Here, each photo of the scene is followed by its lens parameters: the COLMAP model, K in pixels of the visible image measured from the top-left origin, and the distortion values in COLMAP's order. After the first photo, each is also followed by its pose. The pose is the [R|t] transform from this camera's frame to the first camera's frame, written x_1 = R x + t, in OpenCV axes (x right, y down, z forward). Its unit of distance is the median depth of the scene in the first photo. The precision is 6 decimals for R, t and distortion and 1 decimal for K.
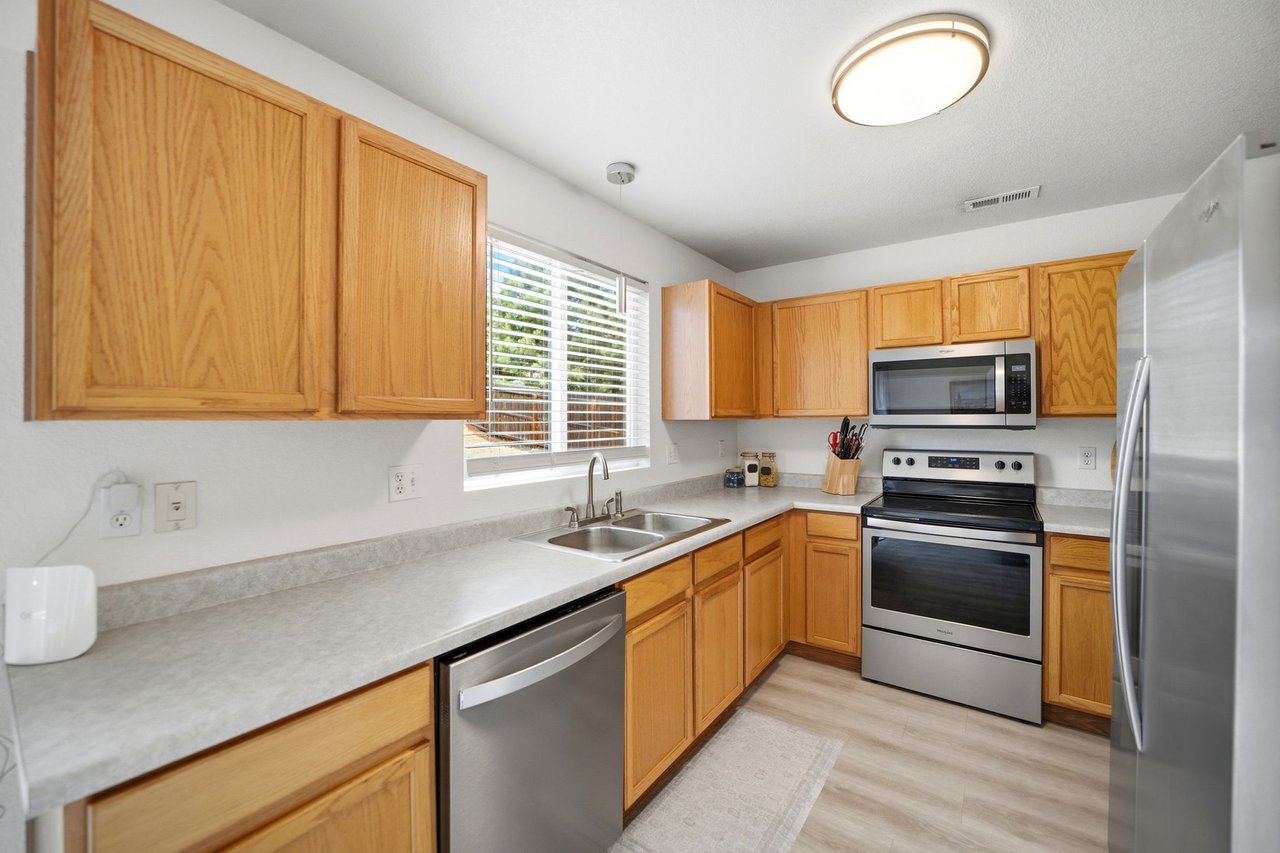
lens RADIAL K [[508.2, 0, 642.3], [0, 508.2, 415.4], [0, 0, 1]] dist [-0.040141, 0.010680]
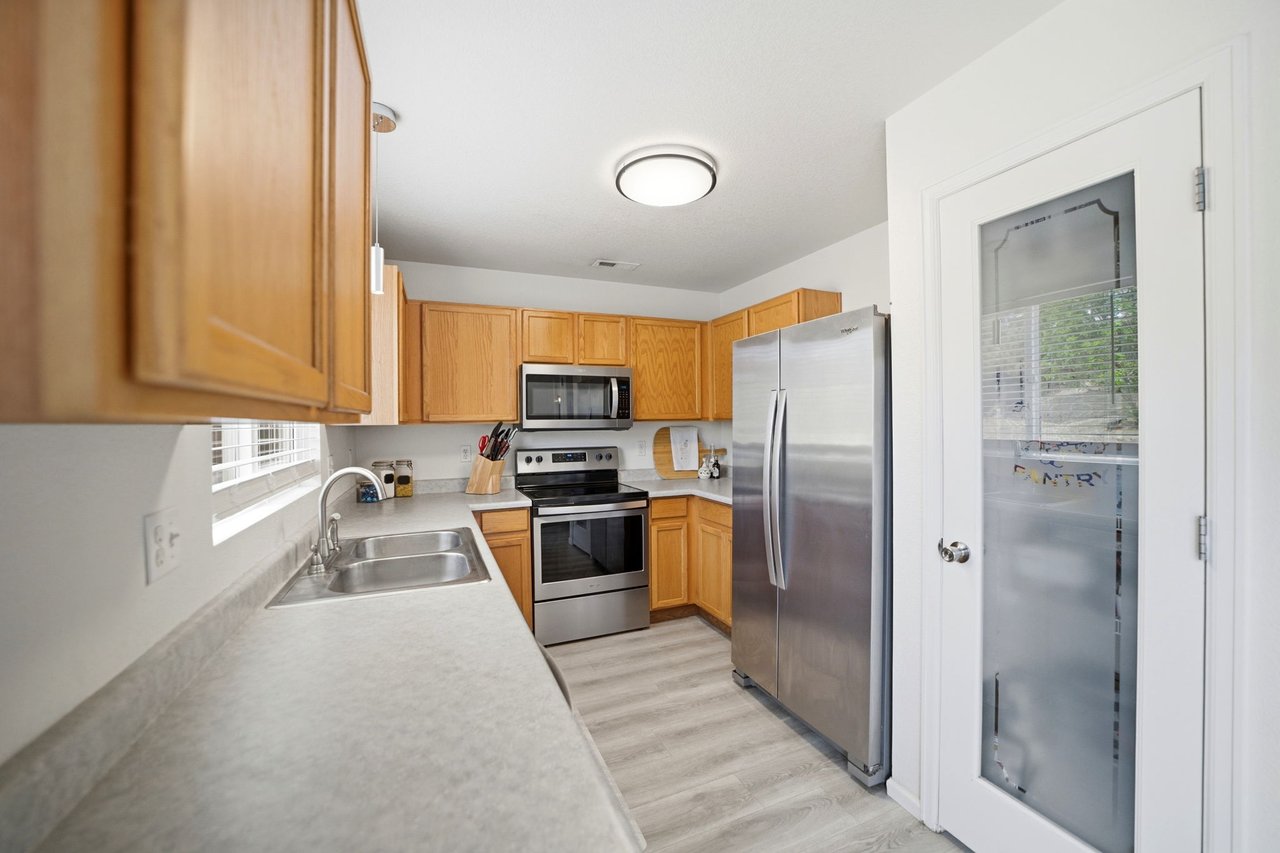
lens RADIAL K [[505.3, 0, 643.9], [0, 505.3, 424.9], [0, 0, 1]] dist [-0.050945, 0.020218]
pose [[0.515139, -0.006364, 0.857083, -0.406067], [0.002268, 0.999979, 0.006061, 0.004167], [-0.857104, -0.001178, 0.515142, 0.187040]]
